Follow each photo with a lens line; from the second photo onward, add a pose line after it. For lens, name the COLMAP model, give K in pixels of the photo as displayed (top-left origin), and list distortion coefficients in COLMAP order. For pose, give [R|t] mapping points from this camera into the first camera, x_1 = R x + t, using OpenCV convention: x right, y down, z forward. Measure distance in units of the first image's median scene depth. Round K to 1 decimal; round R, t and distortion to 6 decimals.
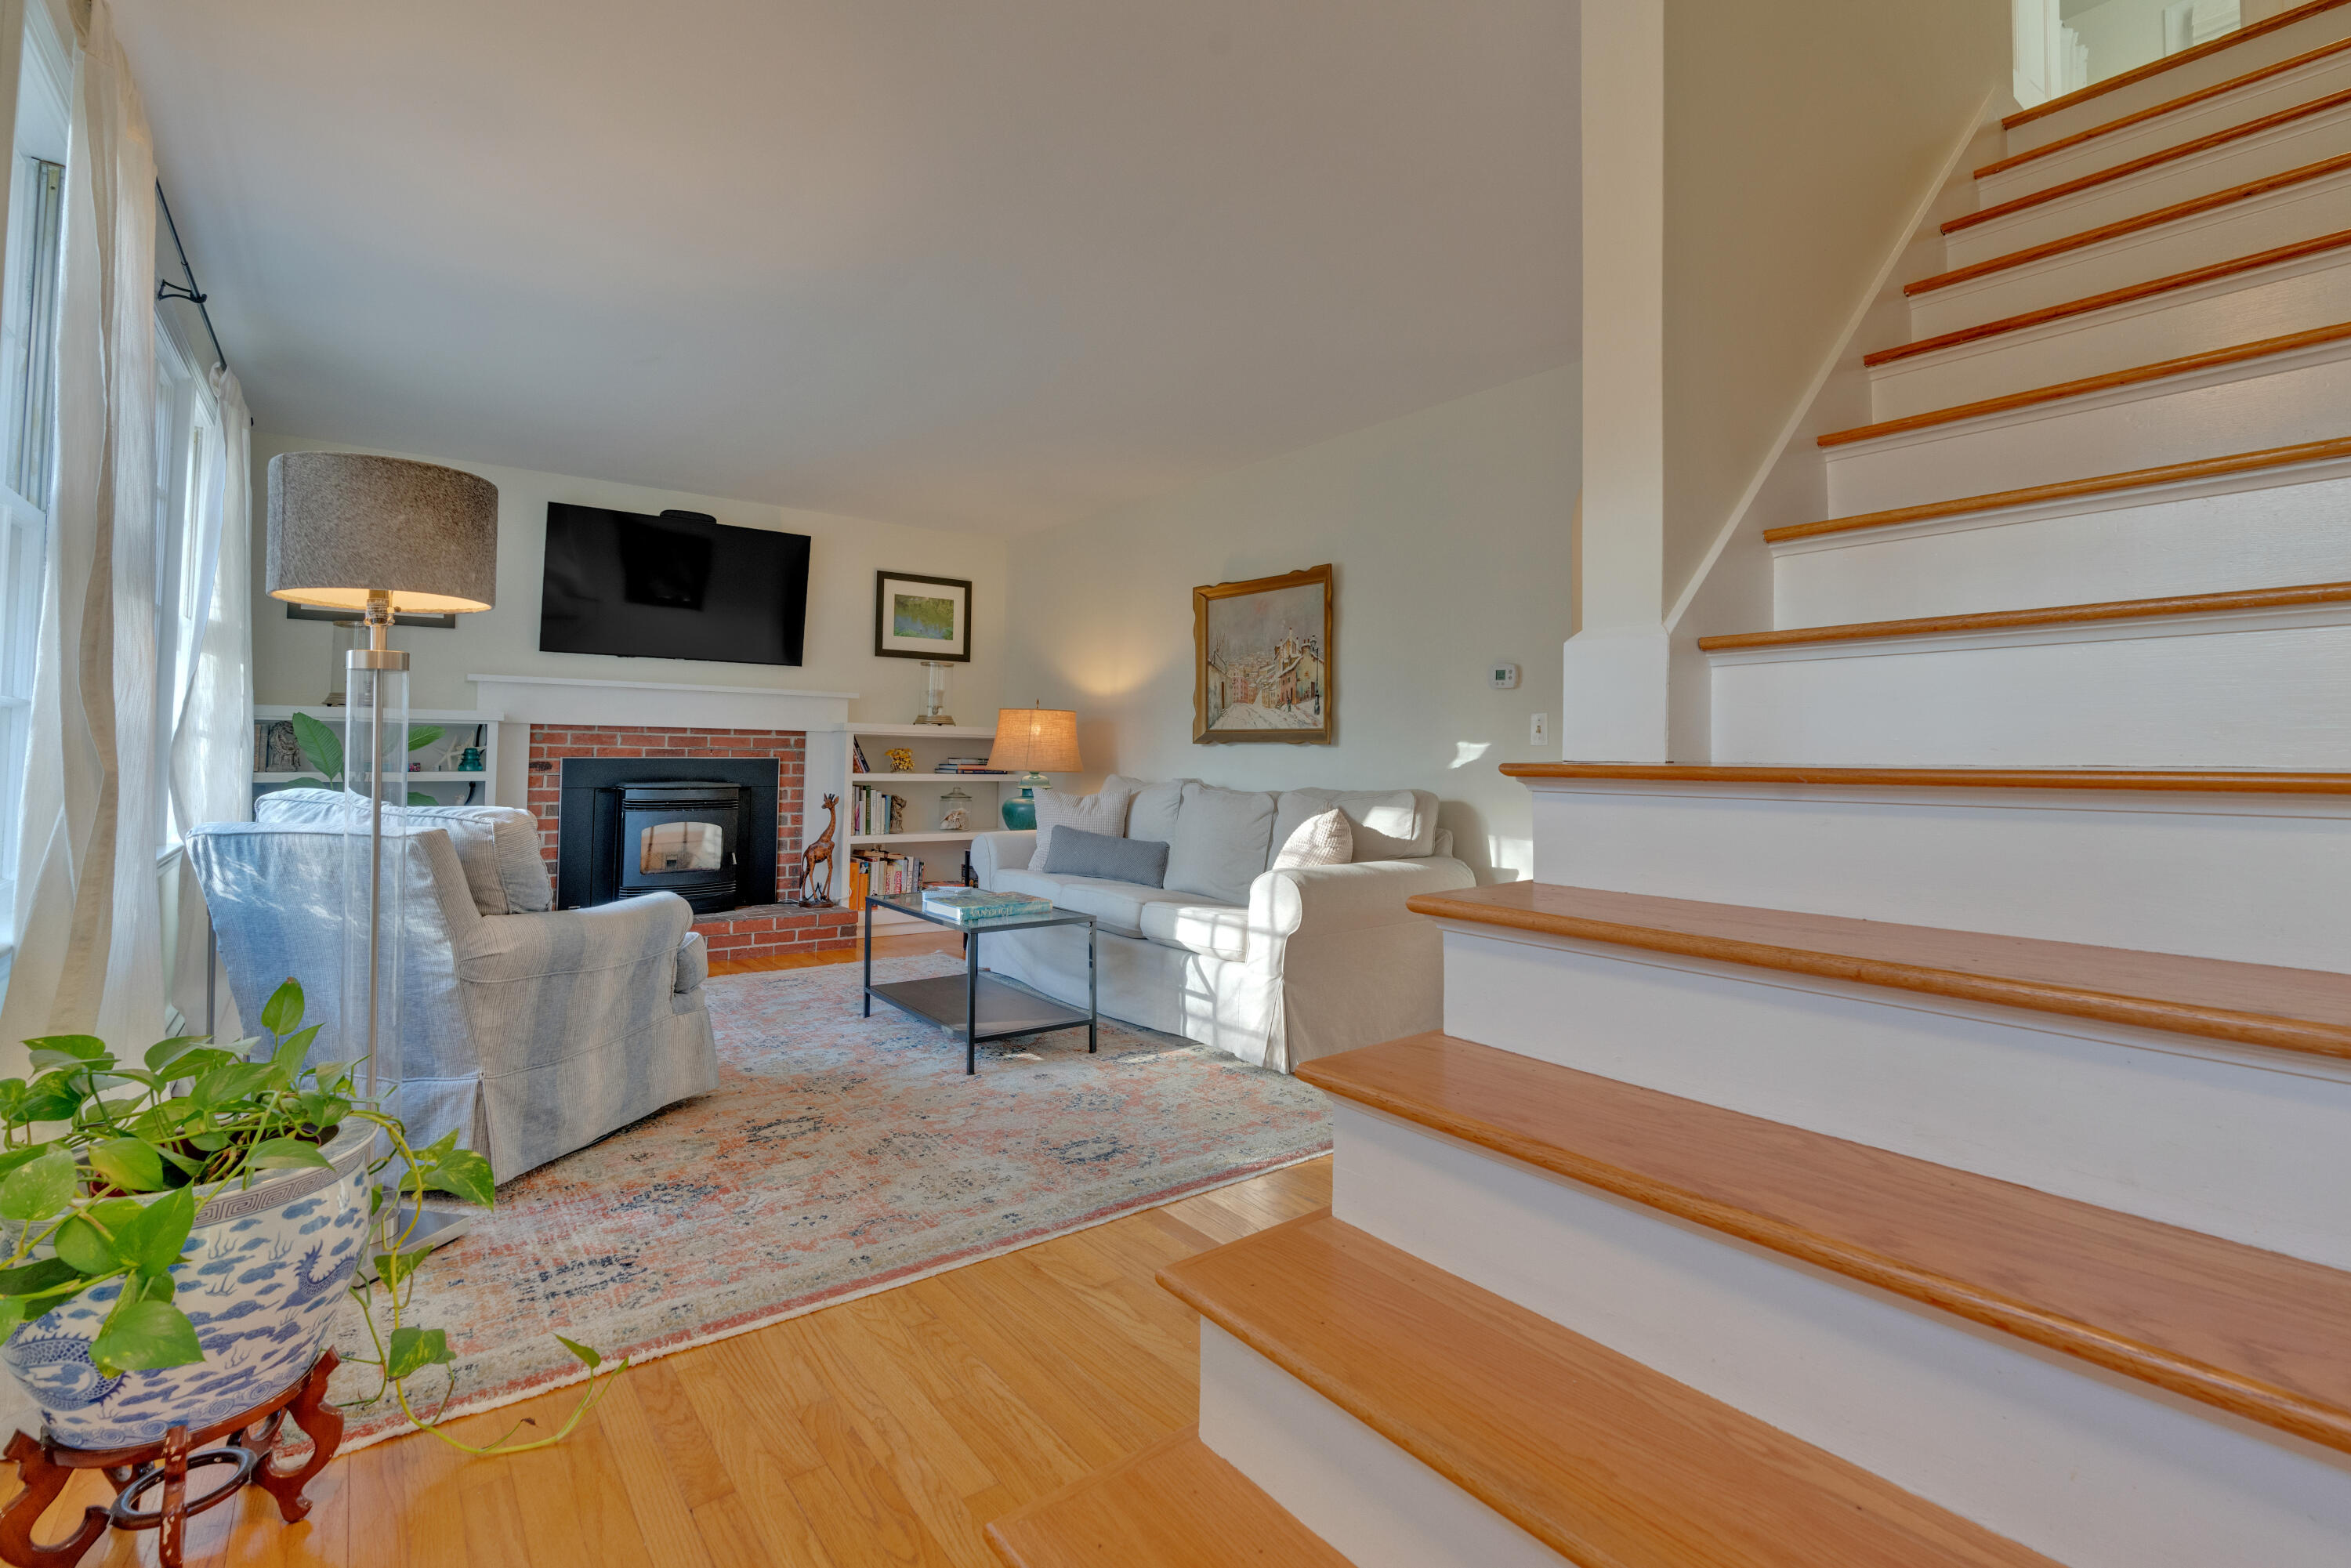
lens RADIAL K [[1063.2, 0, 1181.4], [0, 1063.2, 709.5], [0, 0, 1]] dist [-0.012708, -0.000196]
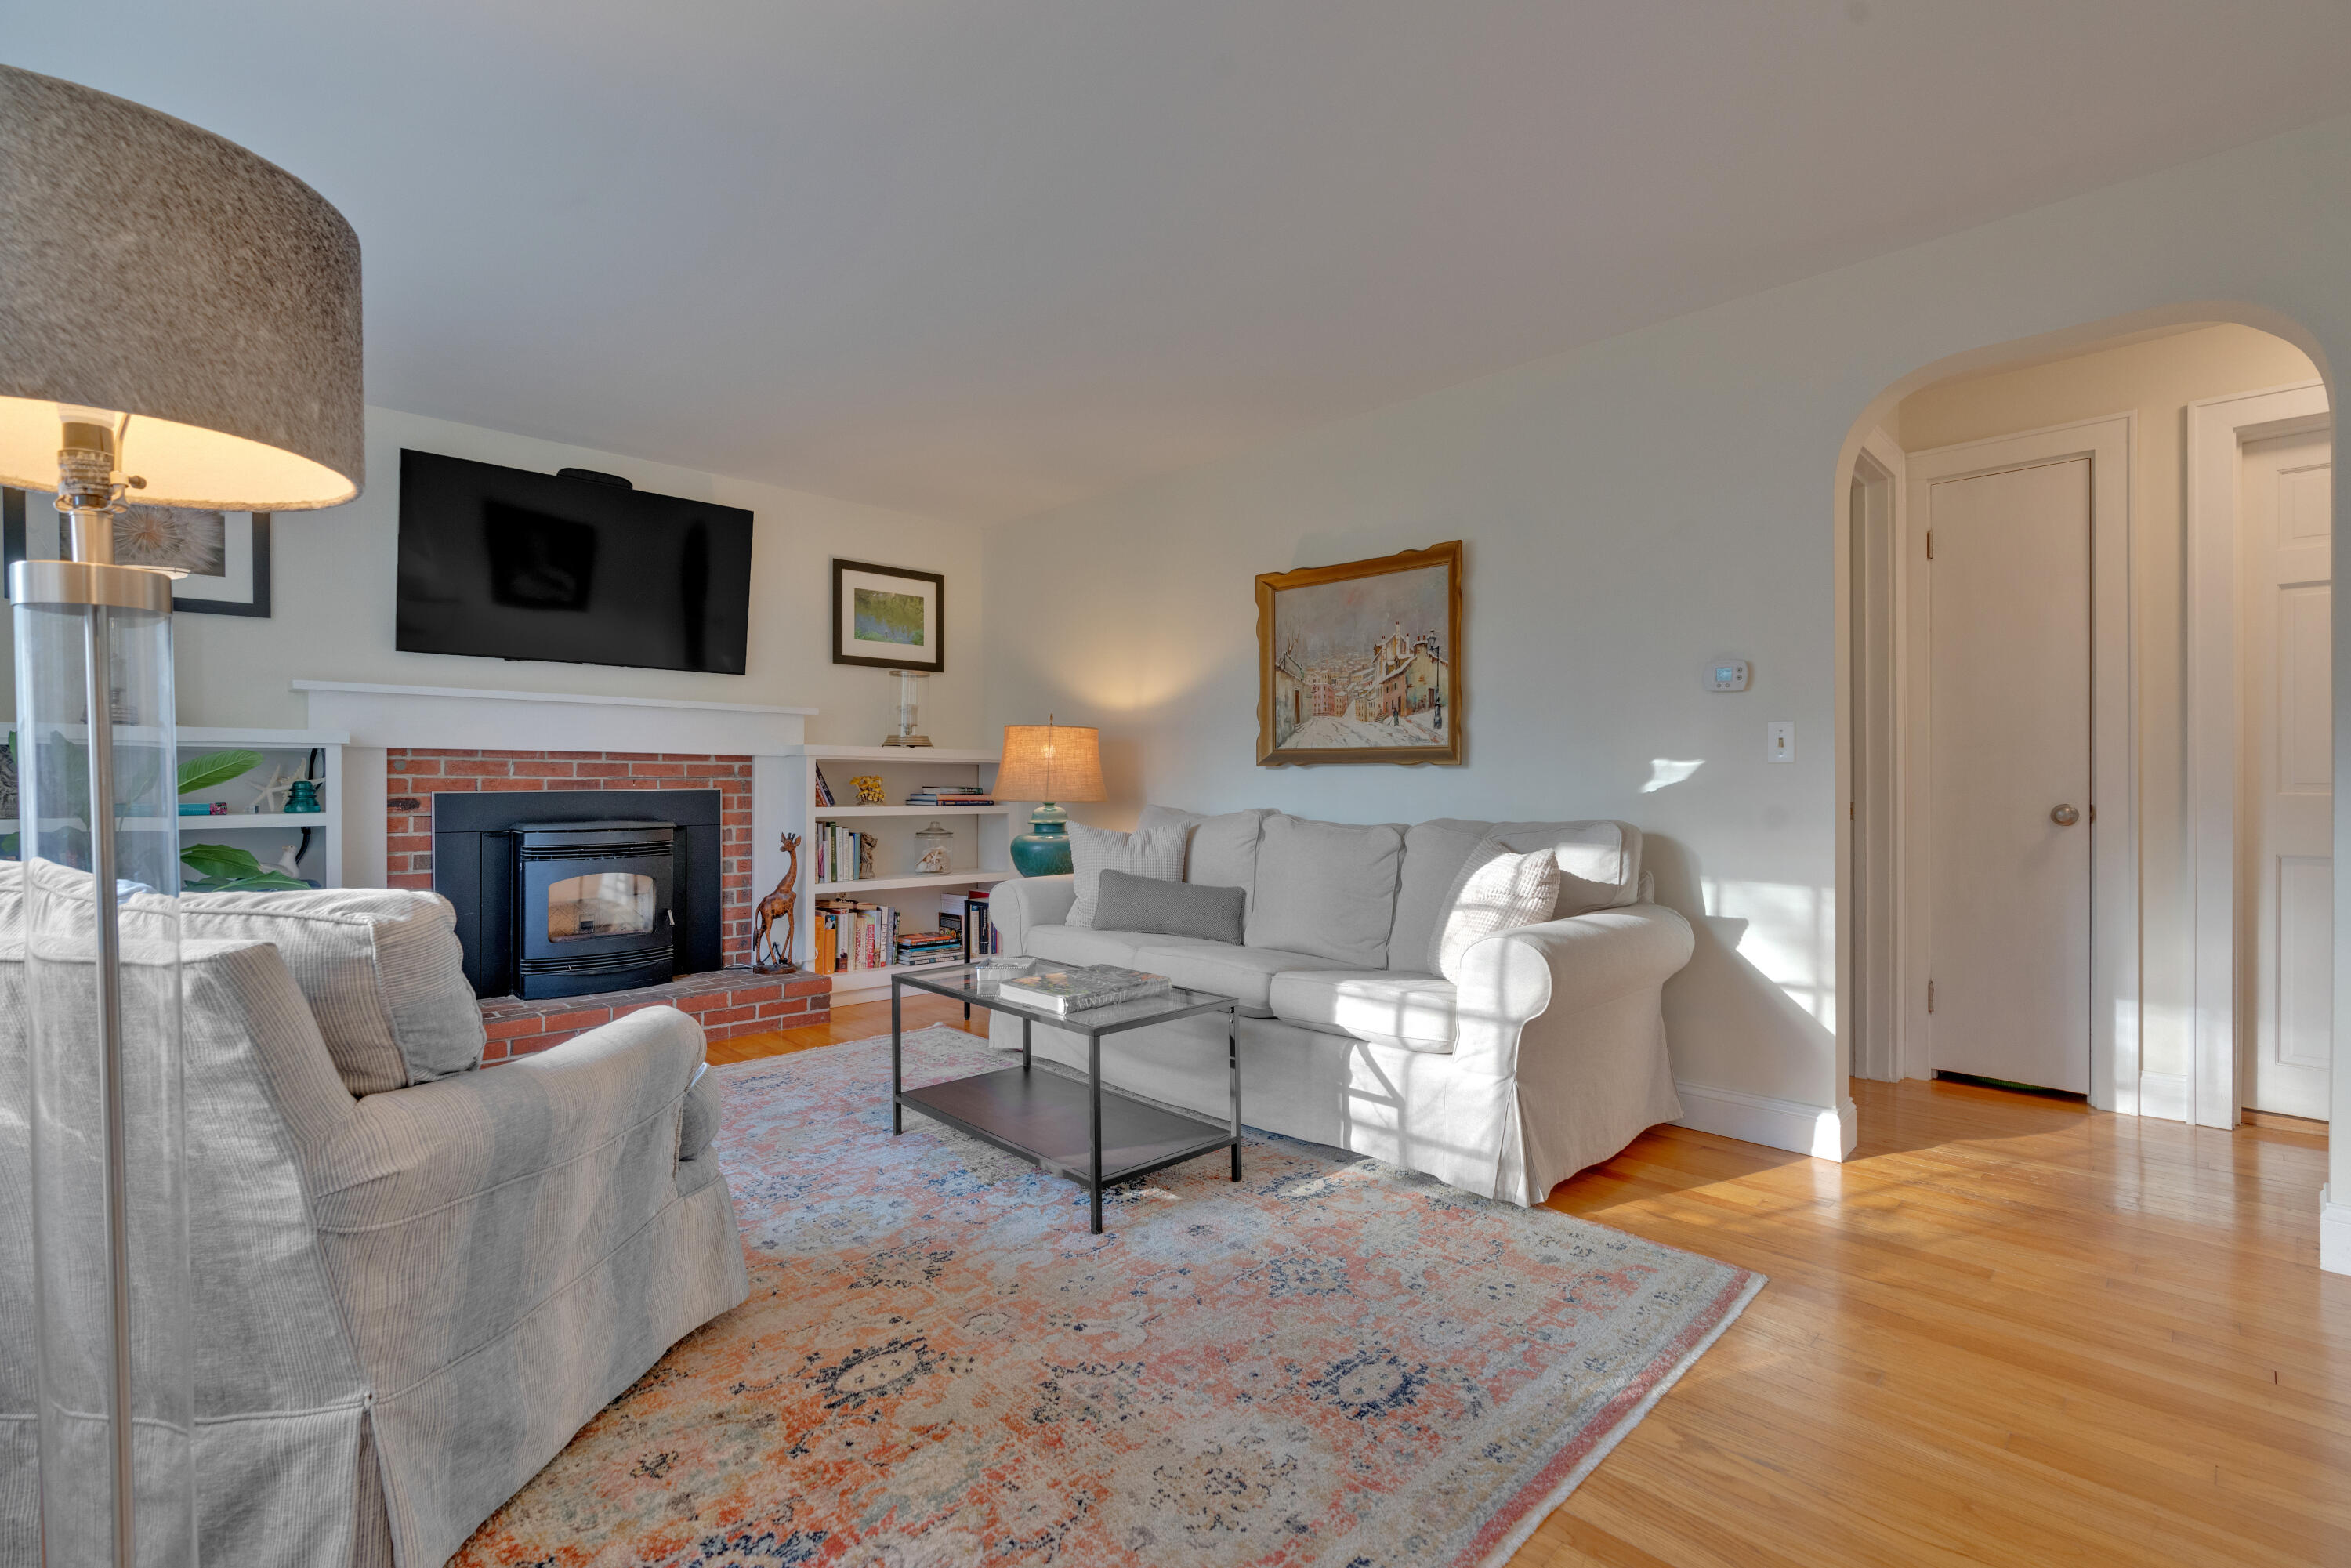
lens RADIAL K [[1039.9, 0, 1175.5], [0, 1039.9, 784.0], [0, 0, 1]] dist [-0.011453, 0.003489]
pose [[0.993295, -0.011075, 0.115077, -0.186621], [0.005740, 0.998898, 0.046584, 0.010335], [-0.115466, -0.045611, 0.992264, 0.267144]]
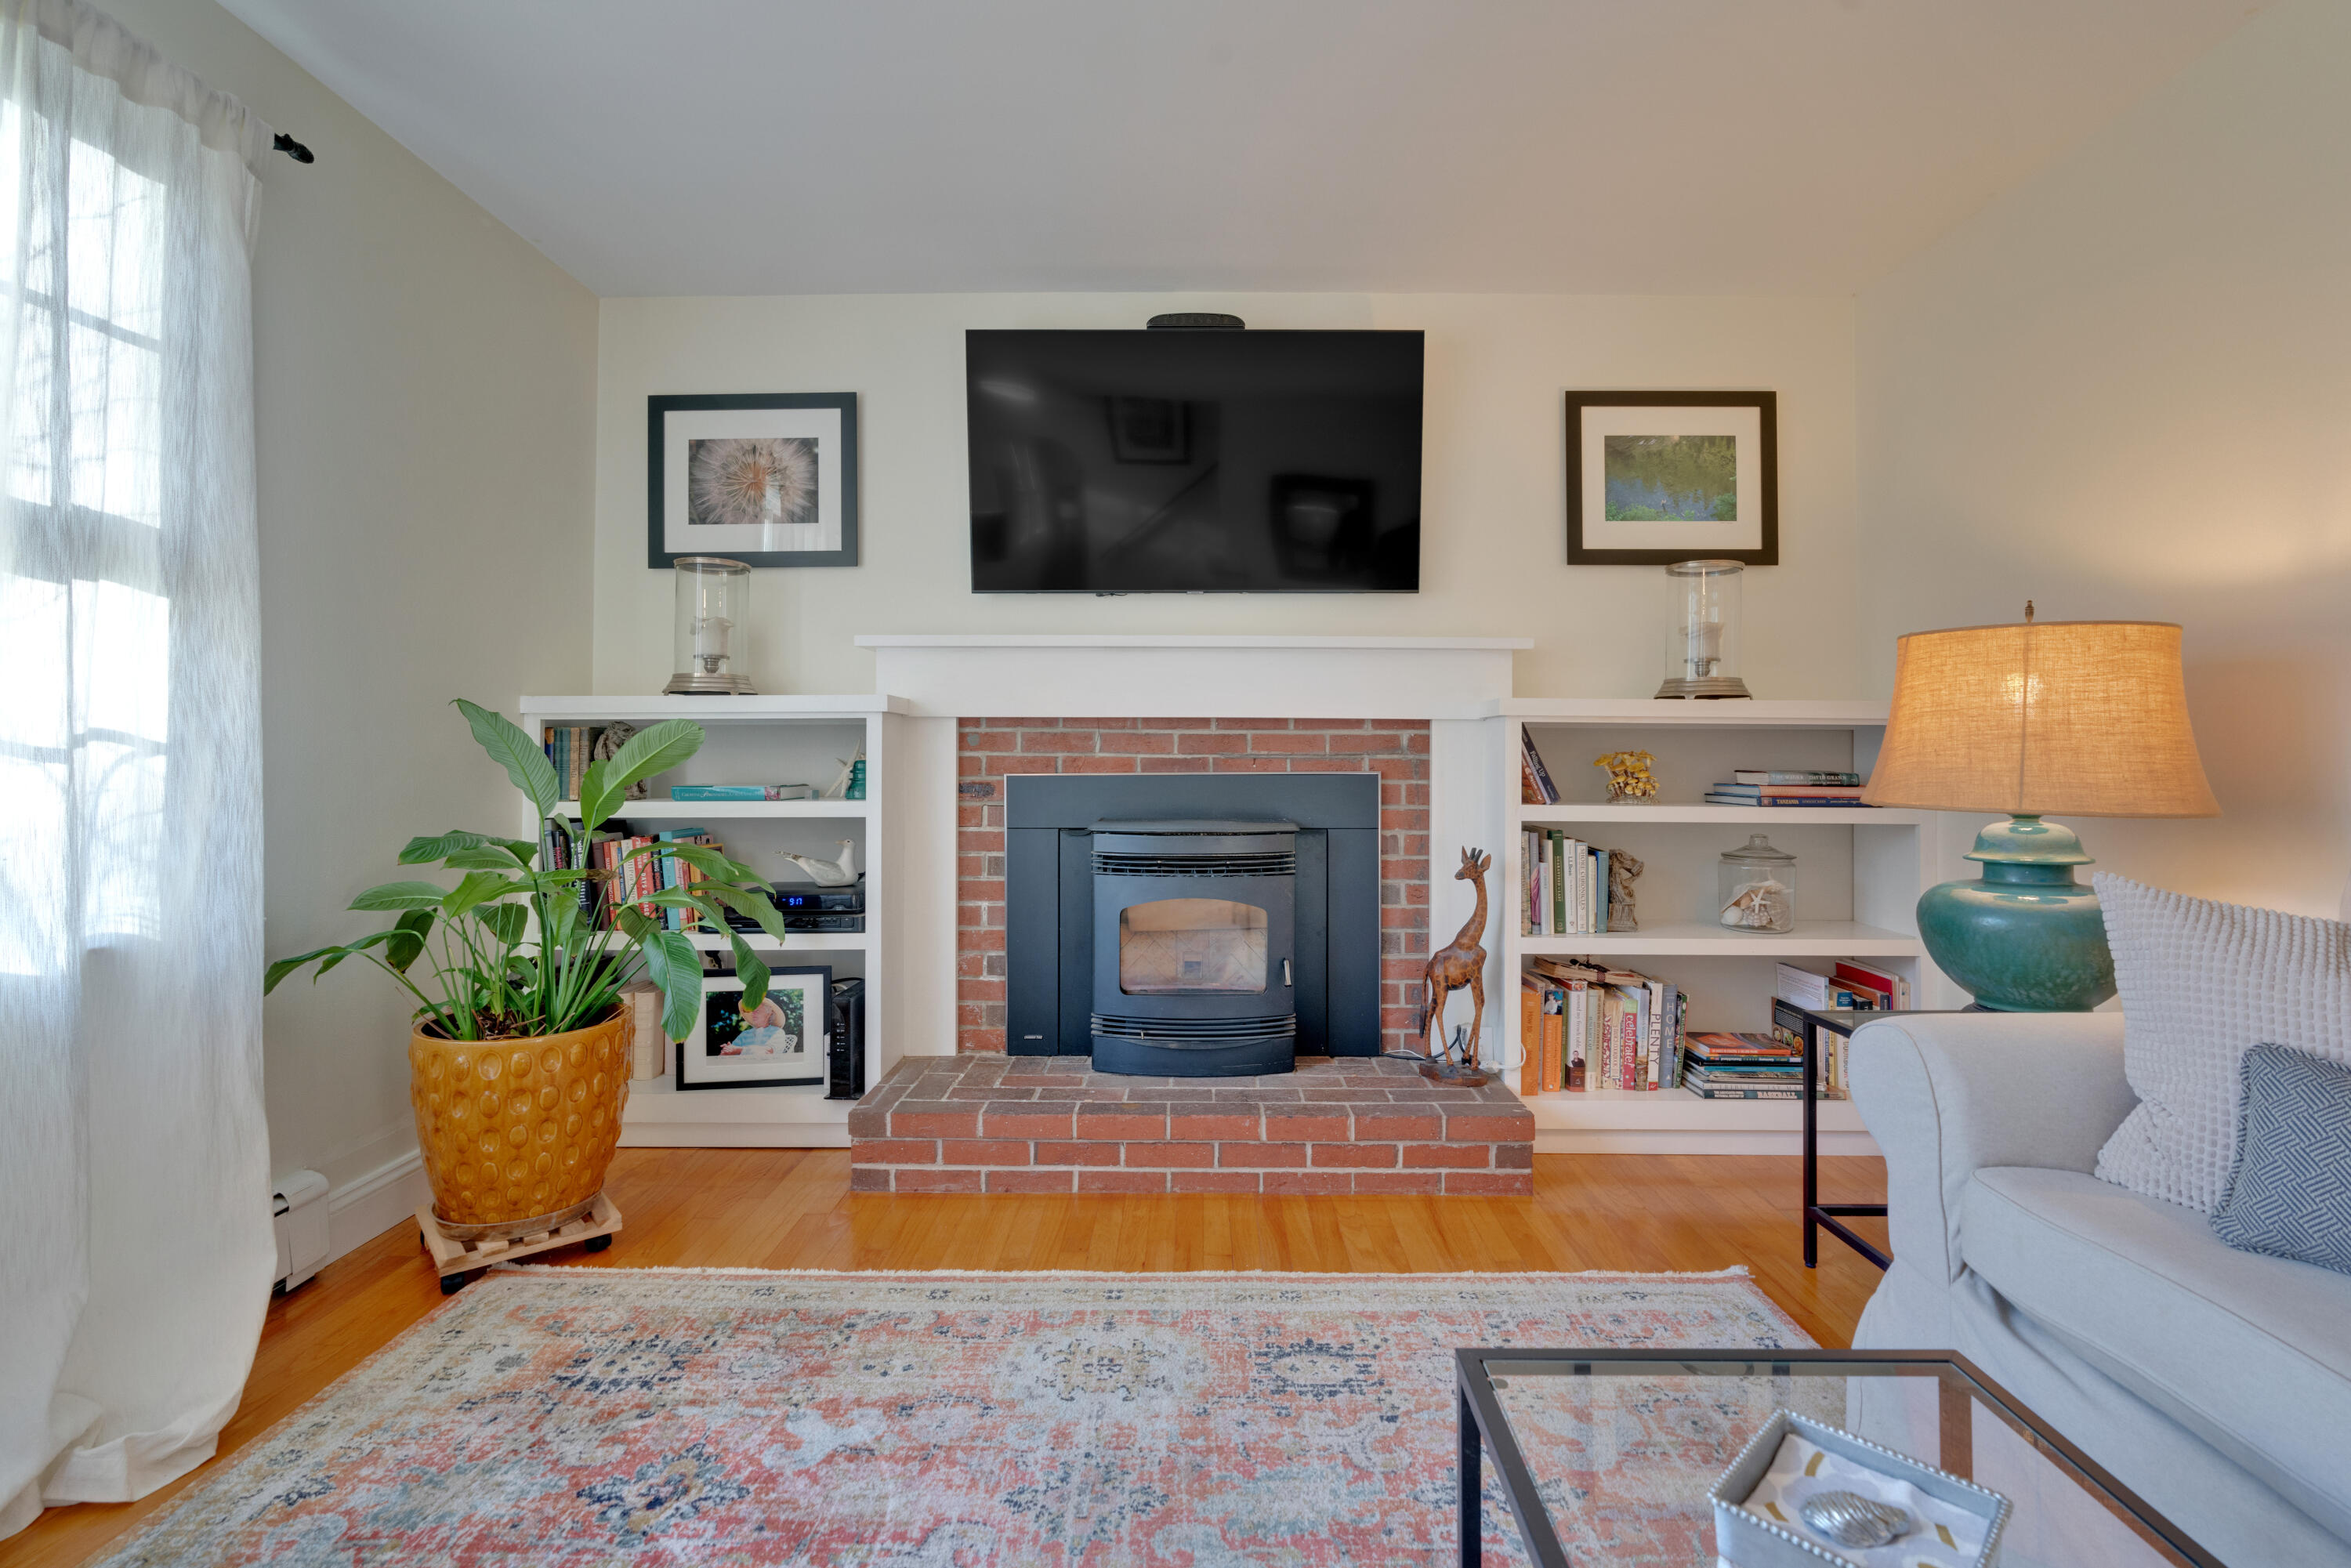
lens RADIAL K [[1047.4, 0, 1198.7], [0, 1047.4, 739.2], [0, 0, 1]] dist [-0.012558, 0.000258]
pose [[0.788533, -0.022825, -0.614569, -0.198536], [0.034498, 0.999379, 0.007146, 0.032984], [0.614025, -0.026837, 0.788831, 0.796760]]
